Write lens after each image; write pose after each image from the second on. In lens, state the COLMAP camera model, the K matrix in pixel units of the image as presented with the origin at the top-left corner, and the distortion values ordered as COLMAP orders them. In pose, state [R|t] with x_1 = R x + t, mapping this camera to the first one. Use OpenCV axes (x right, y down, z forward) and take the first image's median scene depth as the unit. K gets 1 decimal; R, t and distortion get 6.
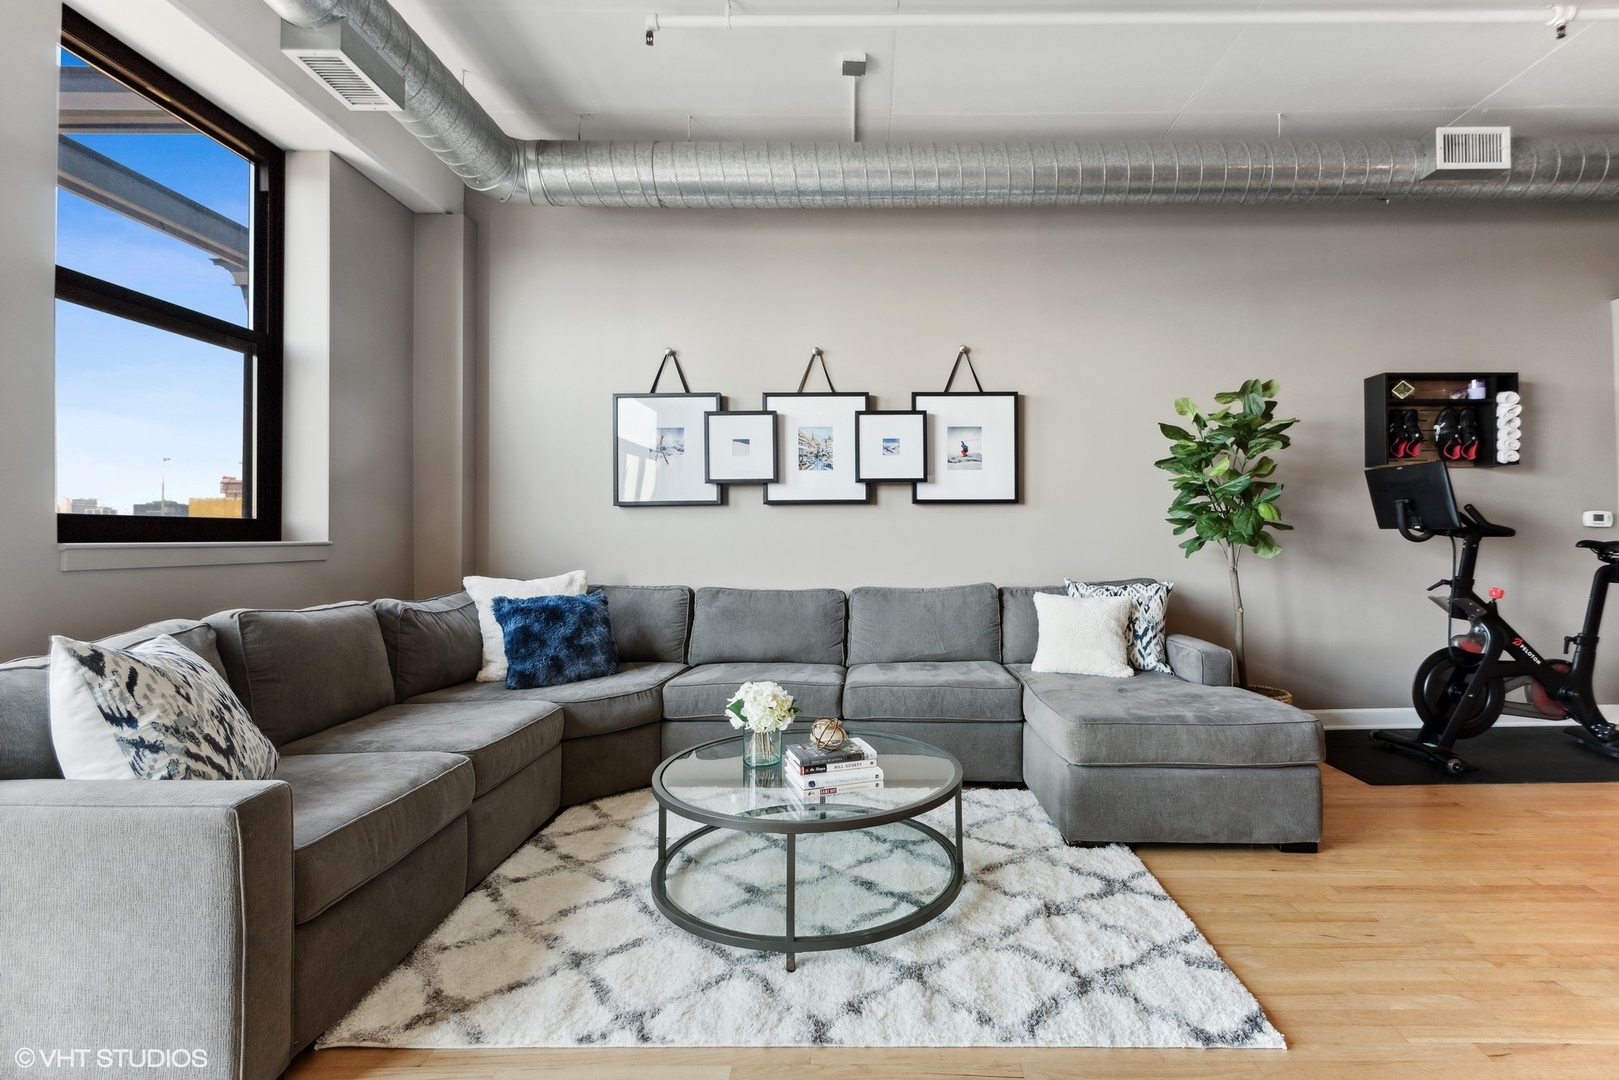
lens RADIAL K [[751.4, 0, 880.8], [0, 751.4, 521.9], [0, 0, 1]] dist [0.030124, -0.012701]
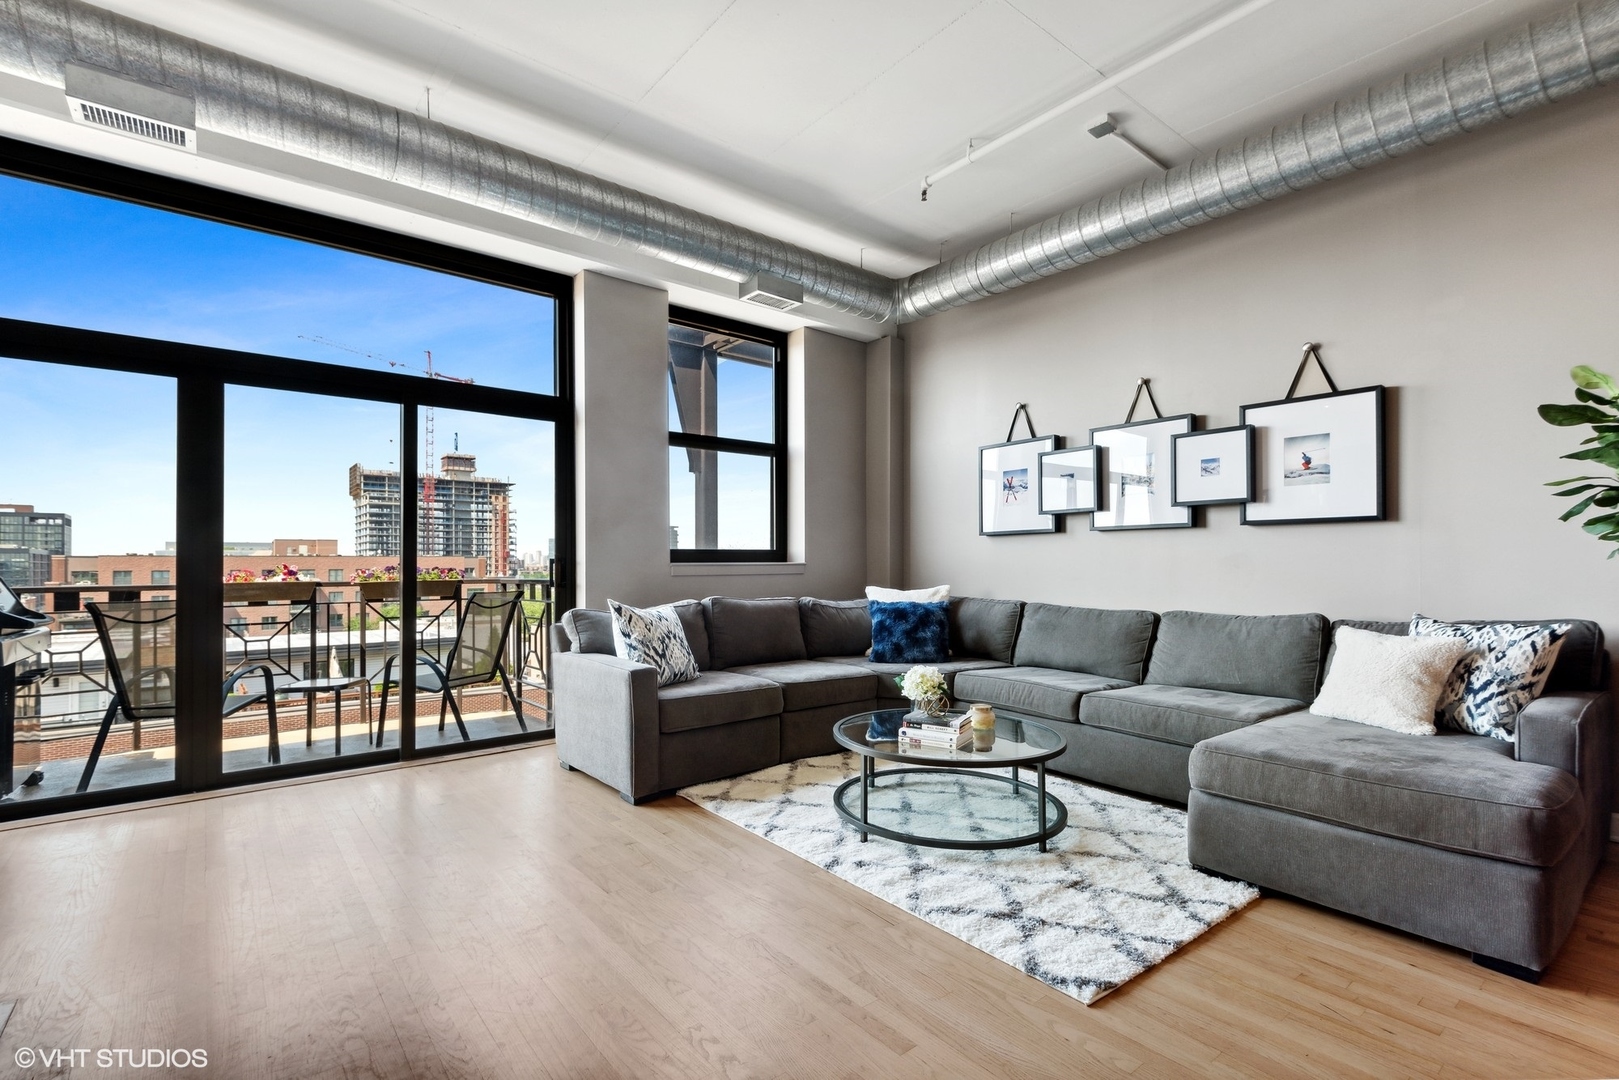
lens RADIAL K [[751.4, 0, 809.6], [0, 751.4, 555.9], [0, 0, 1]] dist [0.030124, -0.012701]
pose [[0.620887, -0.003123, -0.783894, 0.589474], [0.015147, 0.999853, 0.008014, -0.002427], [0.783754, -0.016849, 0.620843, -0.016403]]
